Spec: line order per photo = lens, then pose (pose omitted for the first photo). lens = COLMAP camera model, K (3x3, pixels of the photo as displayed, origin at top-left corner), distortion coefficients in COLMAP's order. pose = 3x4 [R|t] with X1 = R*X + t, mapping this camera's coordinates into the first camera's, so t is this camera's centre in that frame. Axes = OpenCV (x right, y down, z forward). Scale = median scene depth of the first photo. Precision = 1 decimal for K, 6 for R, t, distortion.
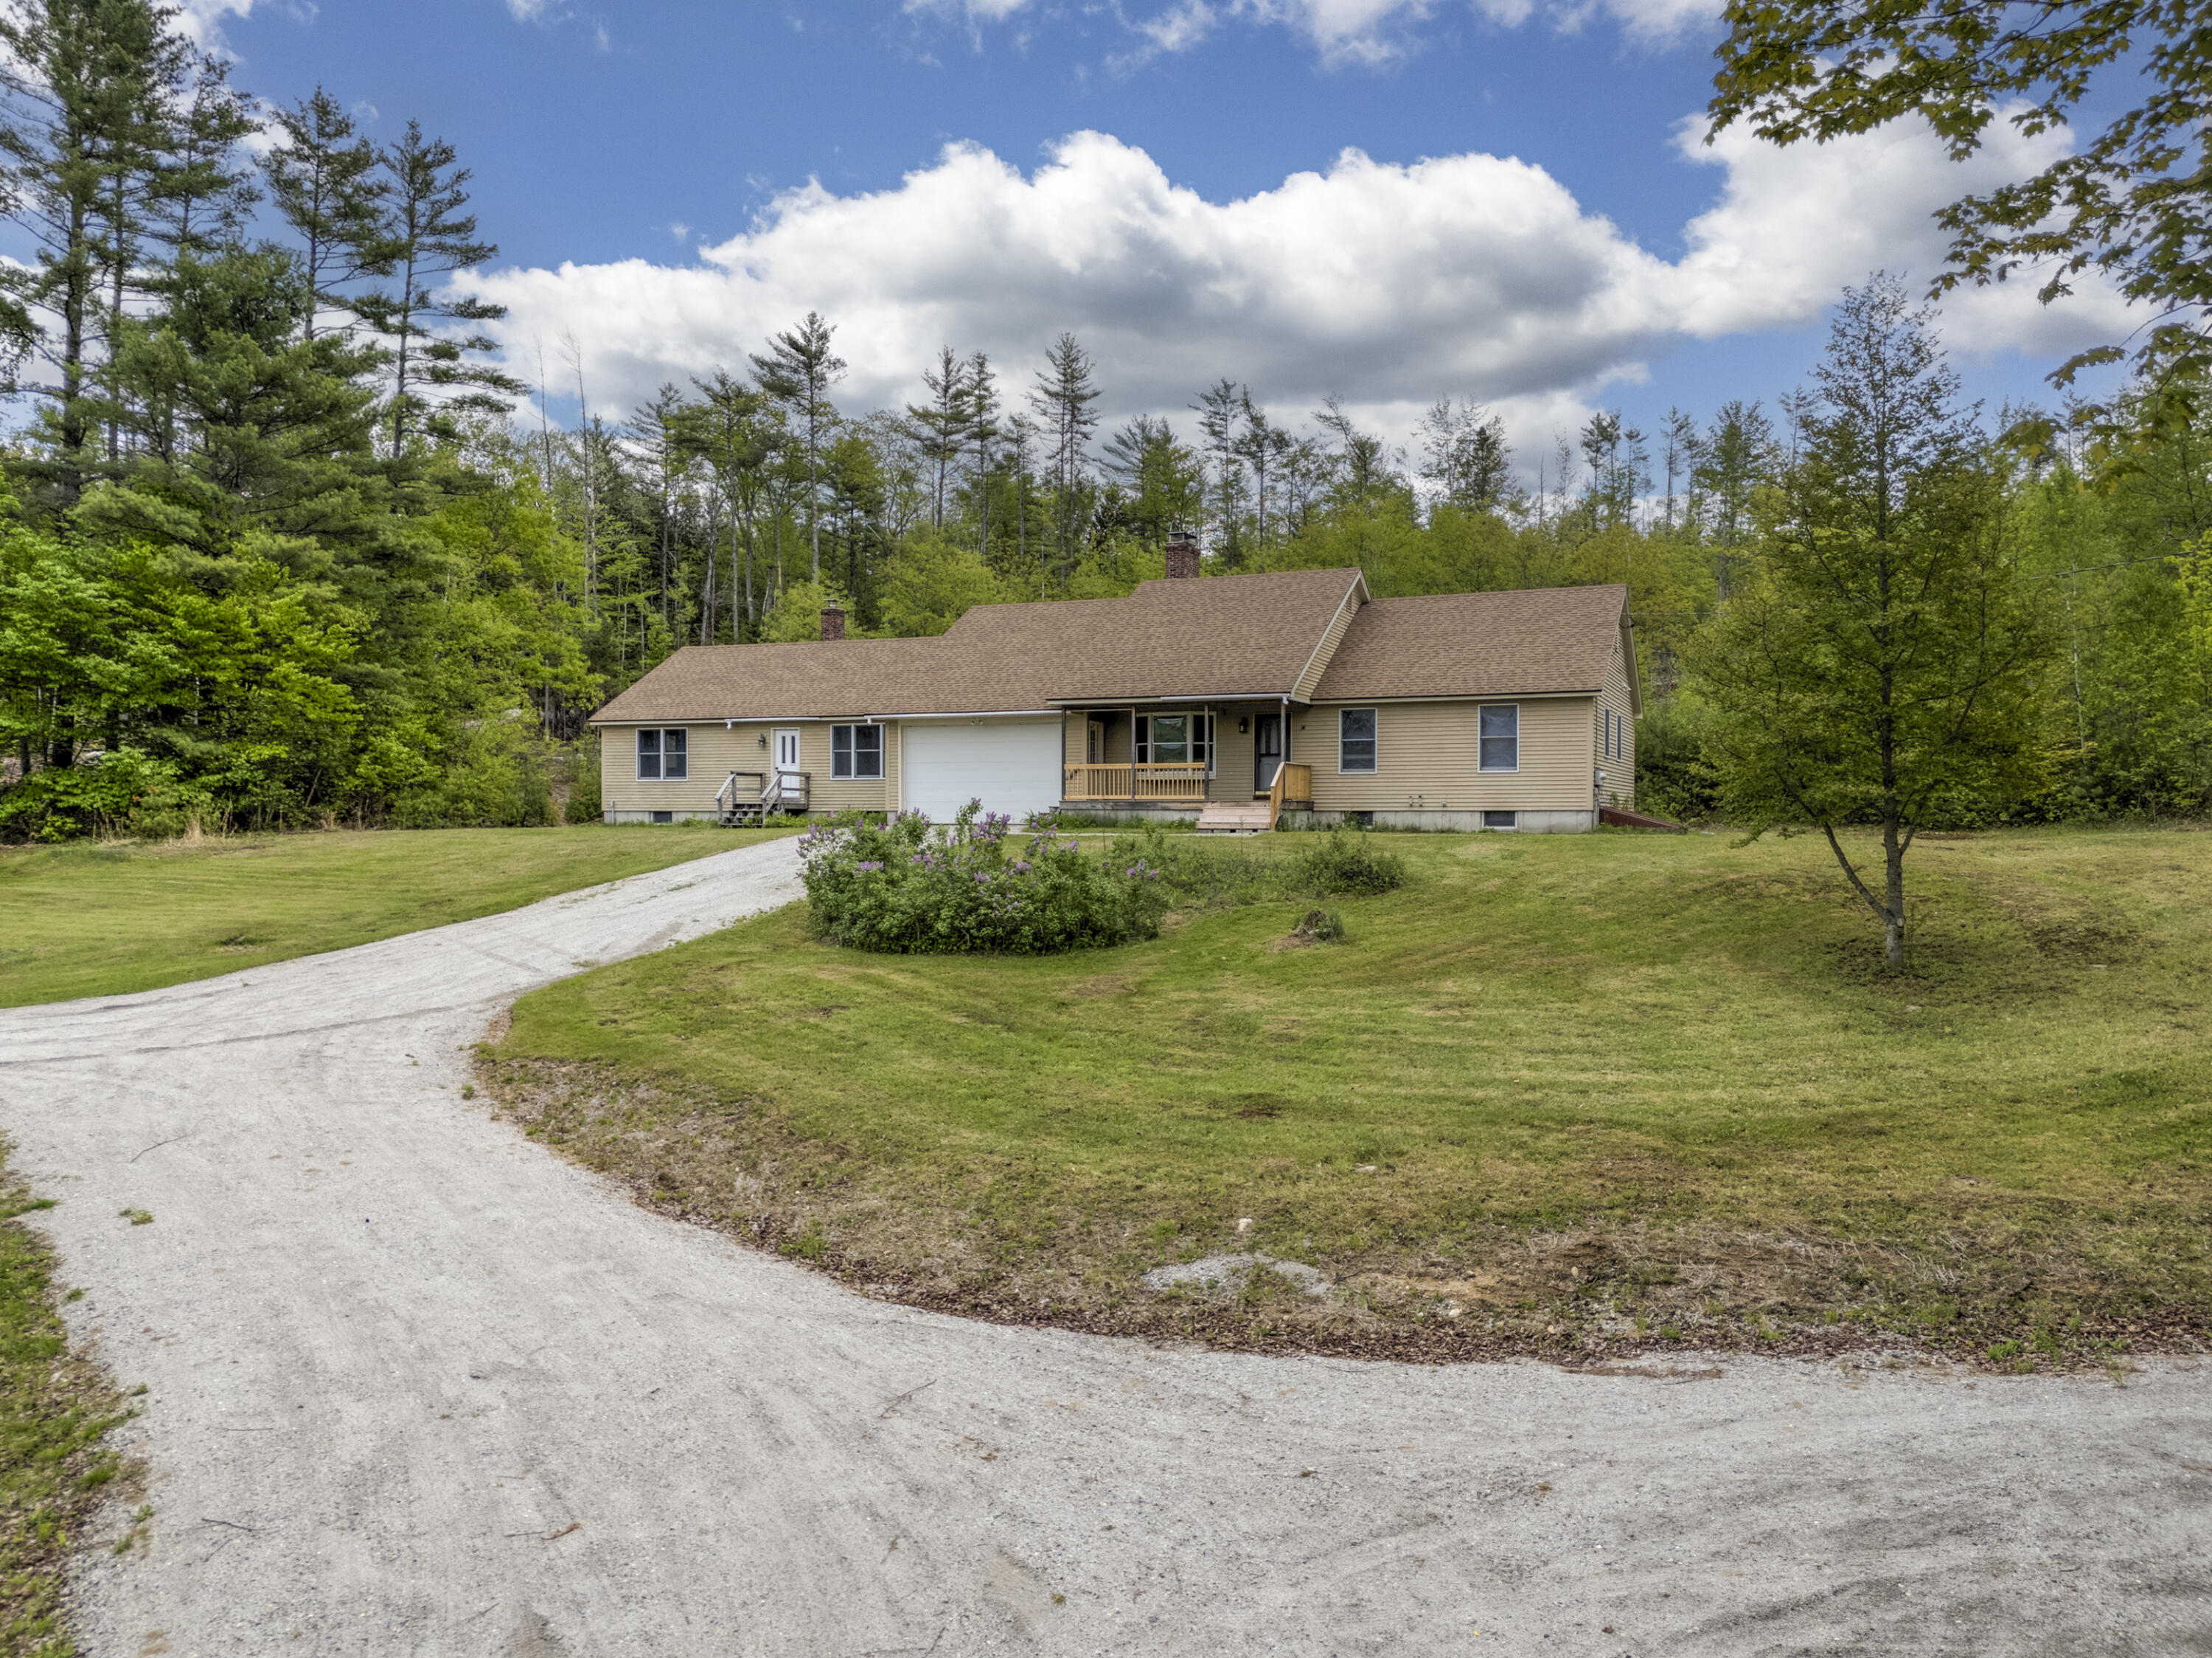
lens RADIAL K [[1628.3, 0, 1108.8], [0, 1628.3, 827.9], [0, 0, 1]] dist [0.072263, -0.061378]
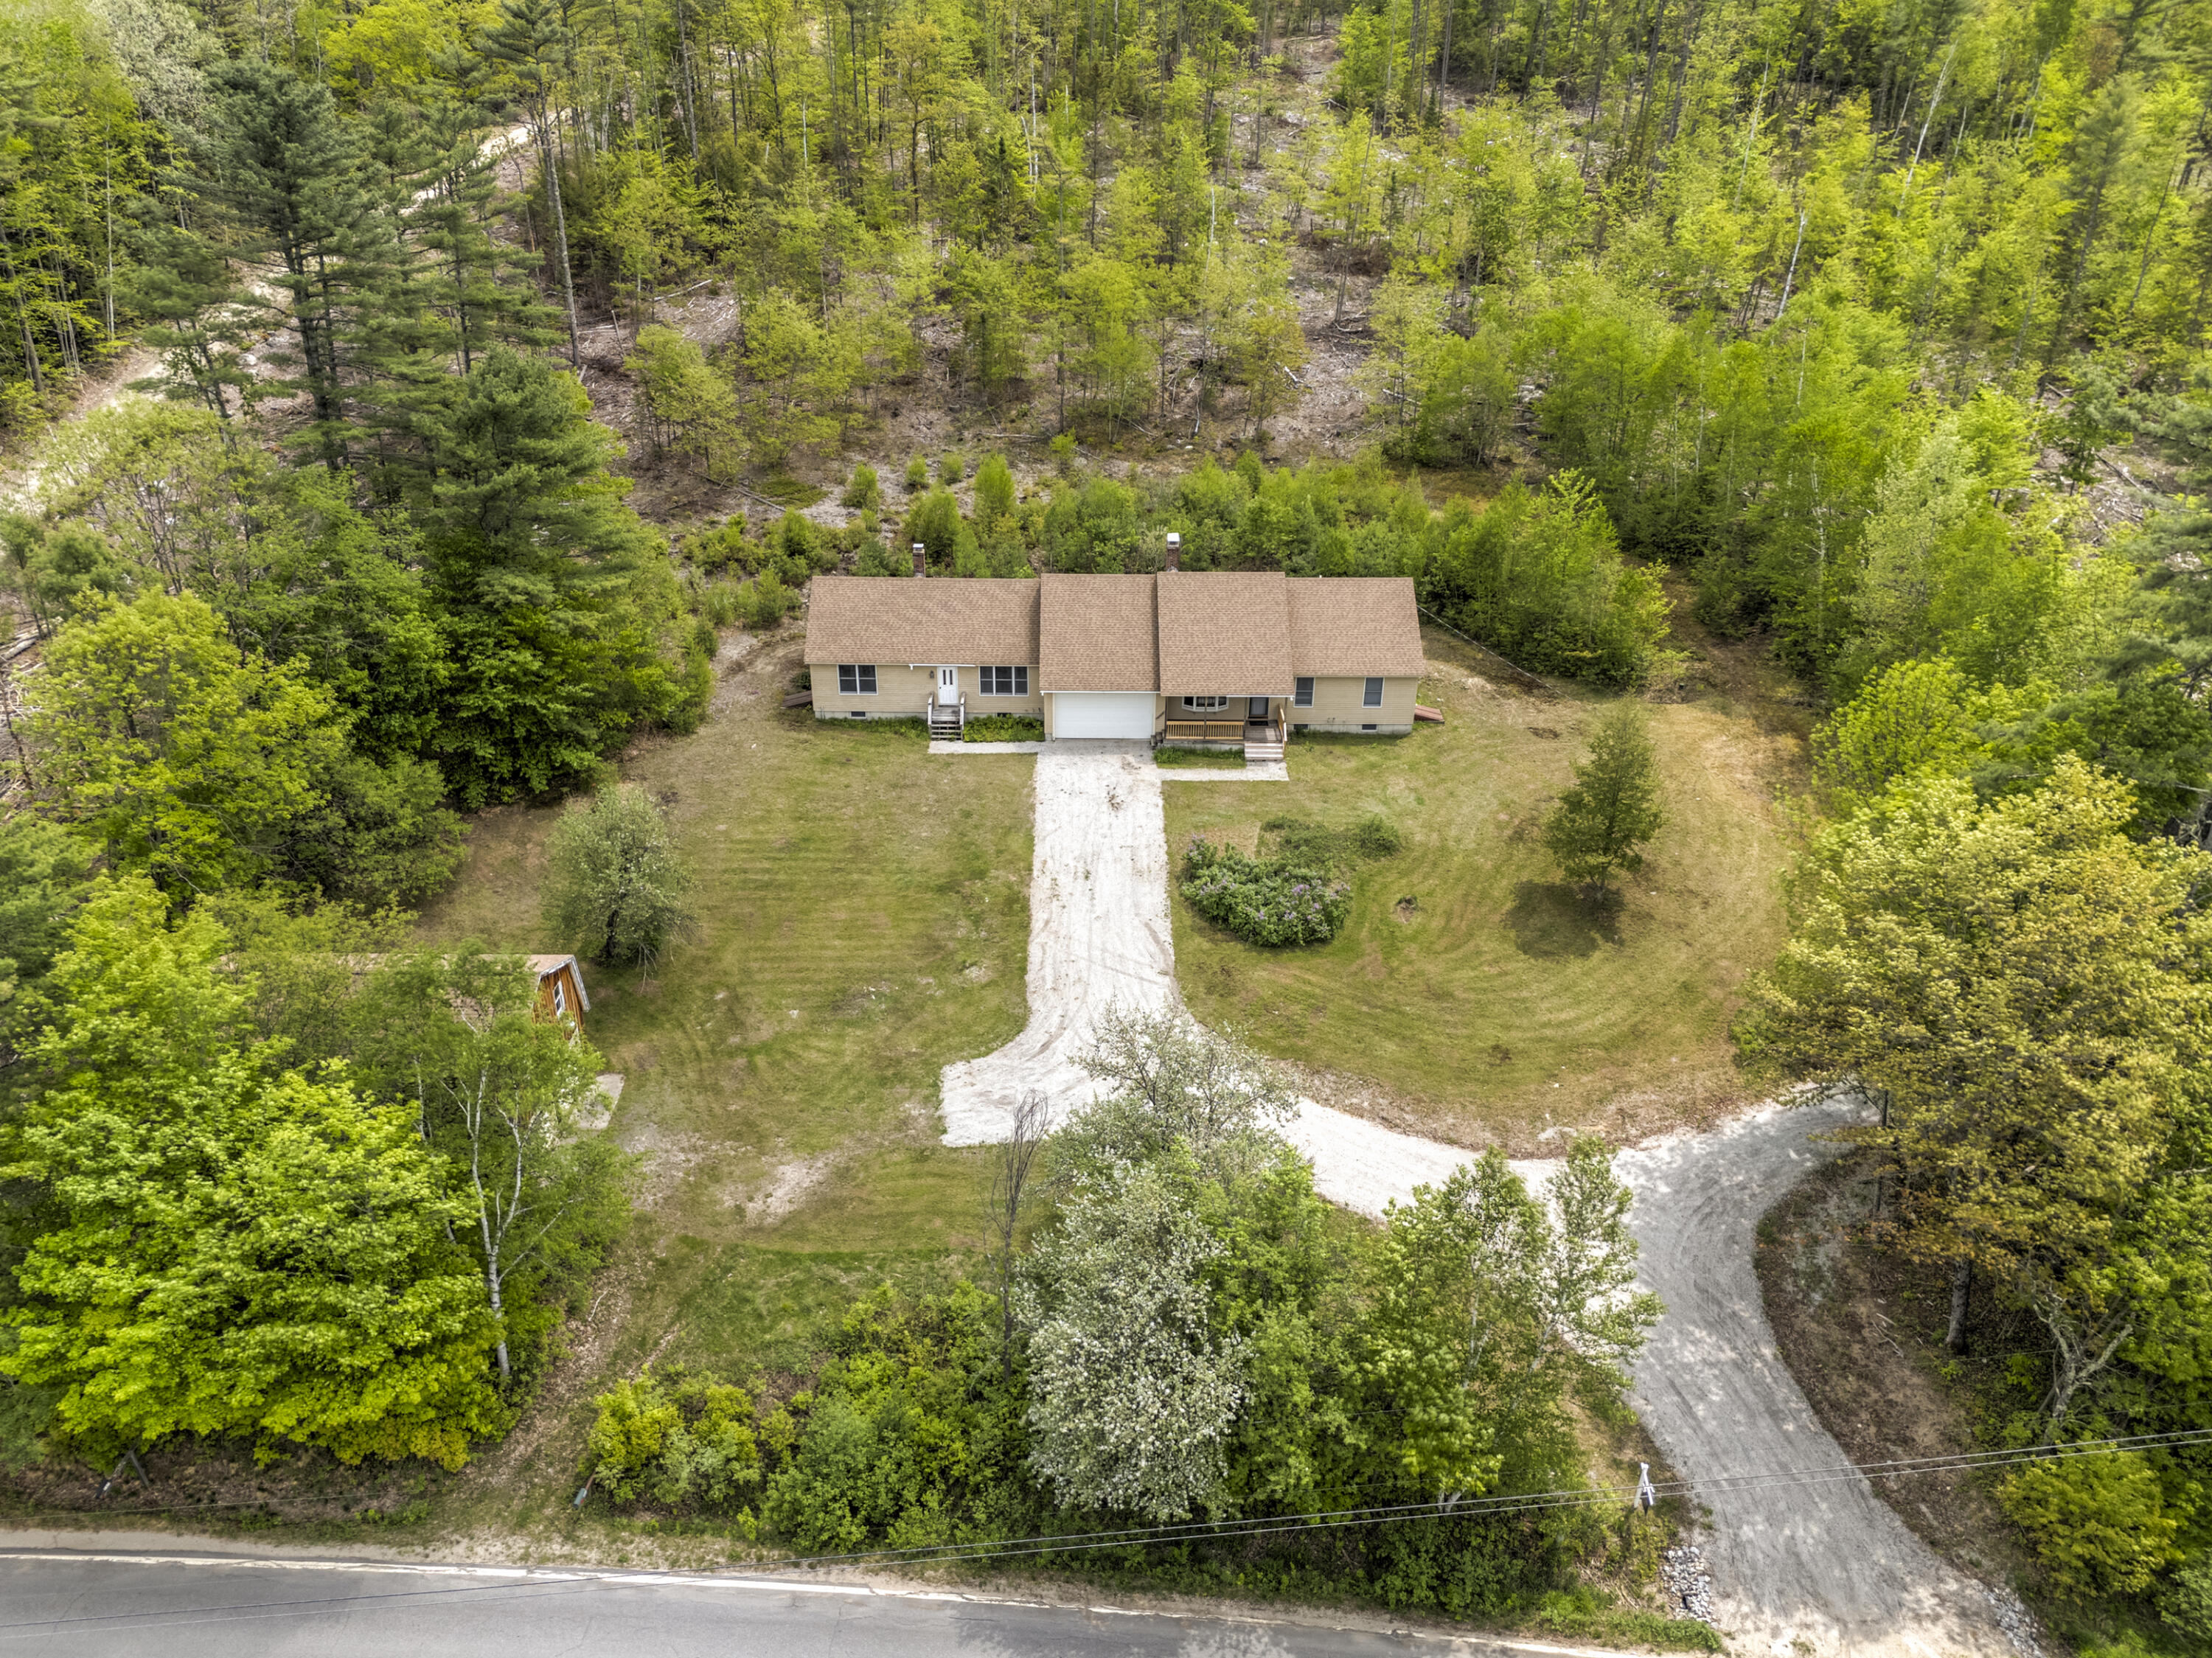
lens RADIAL K [[1628.3, 0, 1108.7], [0, 1628.3, 834.7], [0, 0, 1]] dist [0.072263, -0.061378]
pose [[0.912896, -0.184130, 0.364303, -0.663011], [-0.008695, 0.883505, 0.468341, -0.668895], [-0.408100, -0.430714, 0.804947, -0.468402]]
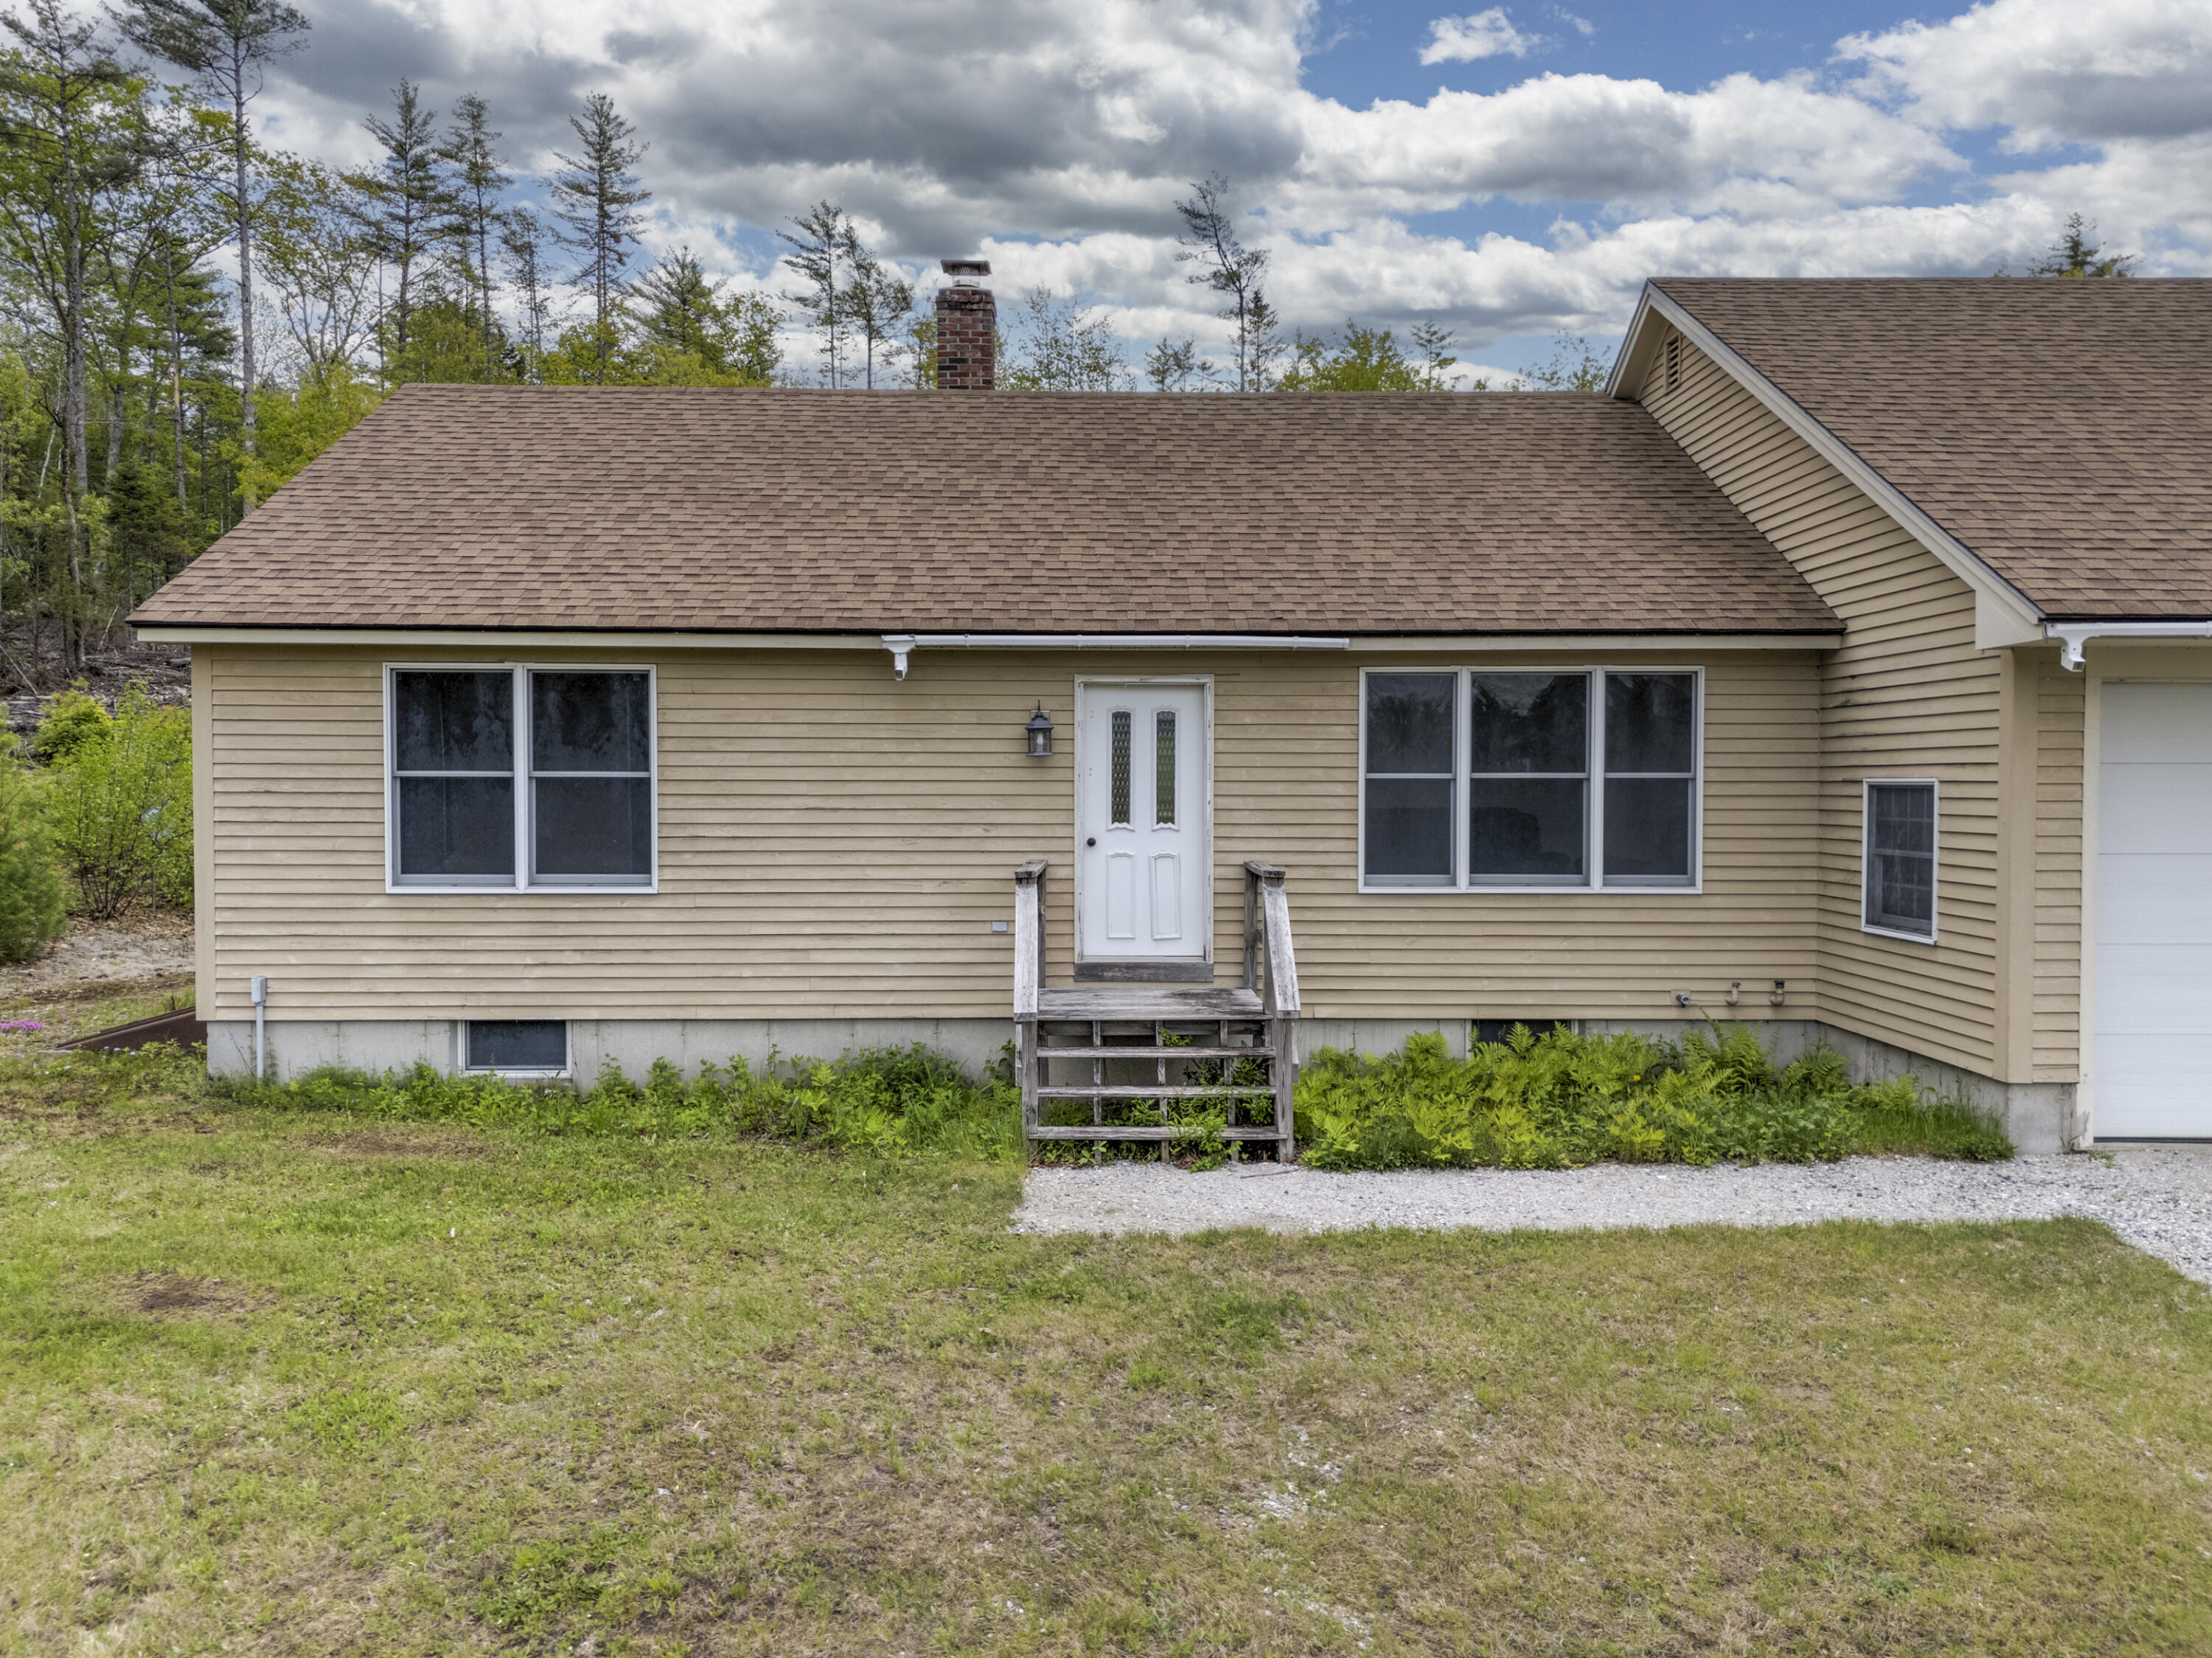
lens RADIAL K [[1628.3, 0, 1104.7], [0, 1628.3, 829.8], [0, 0, 1]] dist [0.072263, -0.061378]
pose [[0.914750, -0.011608, 0.403853, -0.291446], [0.002656, 0.999738, 0.022721, -0.042780], [-0.404011, -0.019711, 0.914542, 0.753193]]
